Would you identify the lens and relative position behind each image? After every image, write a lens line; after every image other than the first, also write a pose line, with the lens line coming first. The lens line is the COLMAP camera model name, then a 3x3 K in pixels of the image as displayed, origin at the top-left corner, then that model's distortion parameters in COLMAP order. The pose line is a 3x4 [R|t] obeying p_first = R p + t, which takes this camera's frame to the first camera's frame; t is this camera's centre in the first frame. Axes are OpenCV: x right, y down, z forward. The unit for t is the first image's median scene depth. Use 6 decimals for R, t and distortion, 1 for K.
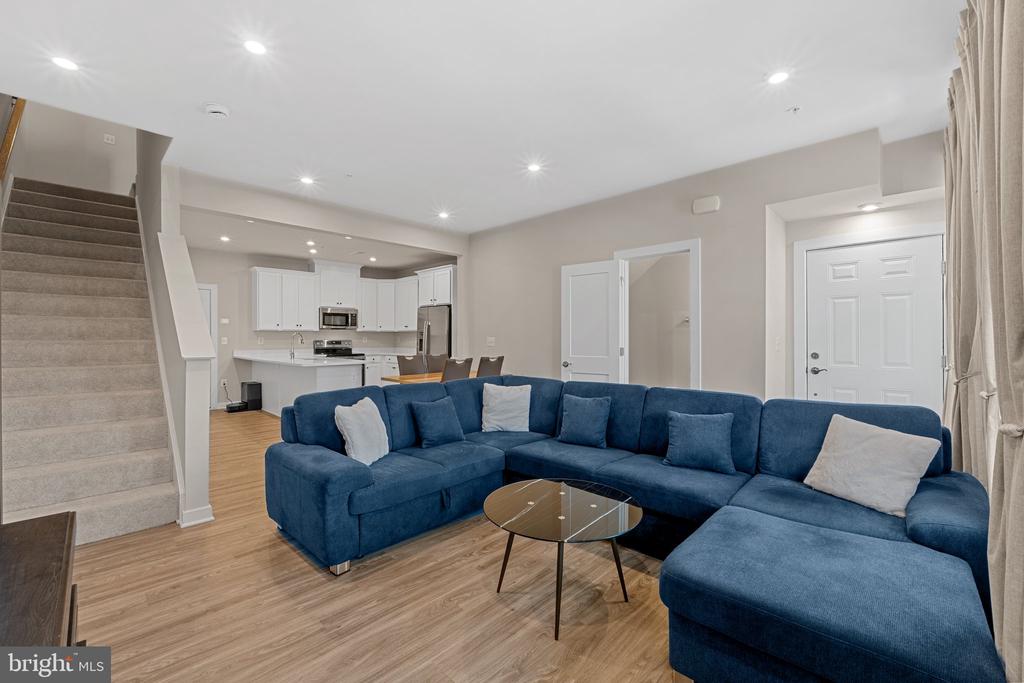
lens RADIAL K [[423.7, 0, 520.9], [0, 423.7, 341.4], [0, 0, 1]] dist [-0.010747, -0.000667]
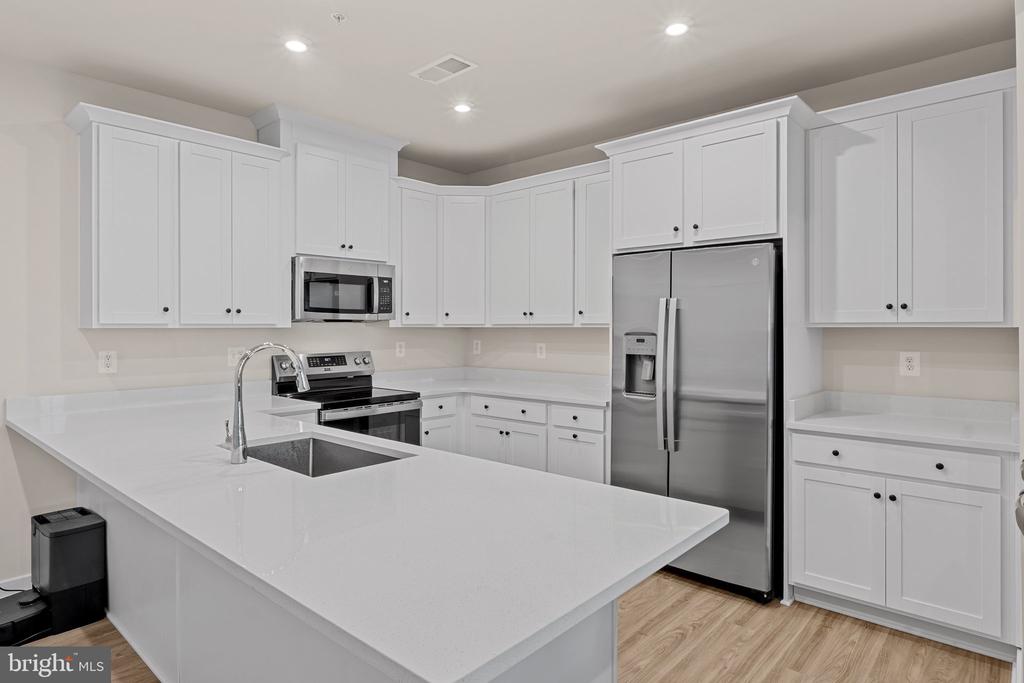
lens RADIAL K [[586.9, 0, 517.8], [0, 586.9, 325.5], [0, 0, 1]] dist [0.000012, -0.002228]
pose [[0.999133, -0.003290, 0.041500, -0.314345], [0.003806, 0.999916, -0.012351, -0.019792], [-0.041456, 0.012499, 0.999062, 0.525958]]
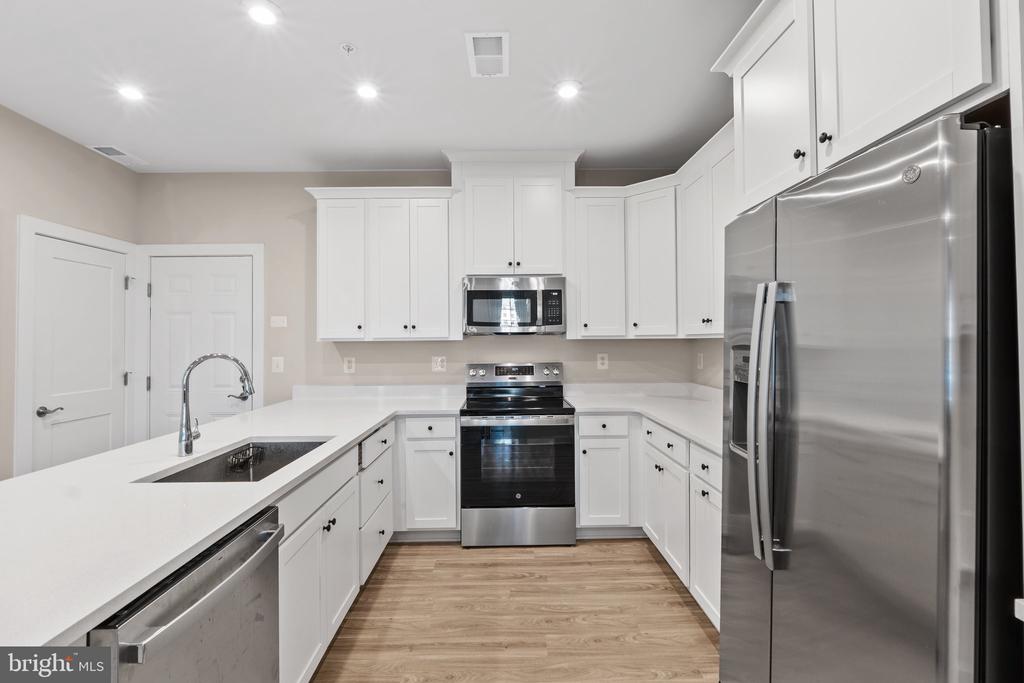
lens RADIAL K [[472.2, 0, 511.9], [0, 472.2, 333.1], [0, 0, 1]] dist [0.000429, 0.000115]
pose [[0.705109, -0.019789, -0.708823, -0.146321], [0.002590, 0.999676, -0.025333, -0.020019], [0.709094, 0.016027, 0.704932, 0.718242]]
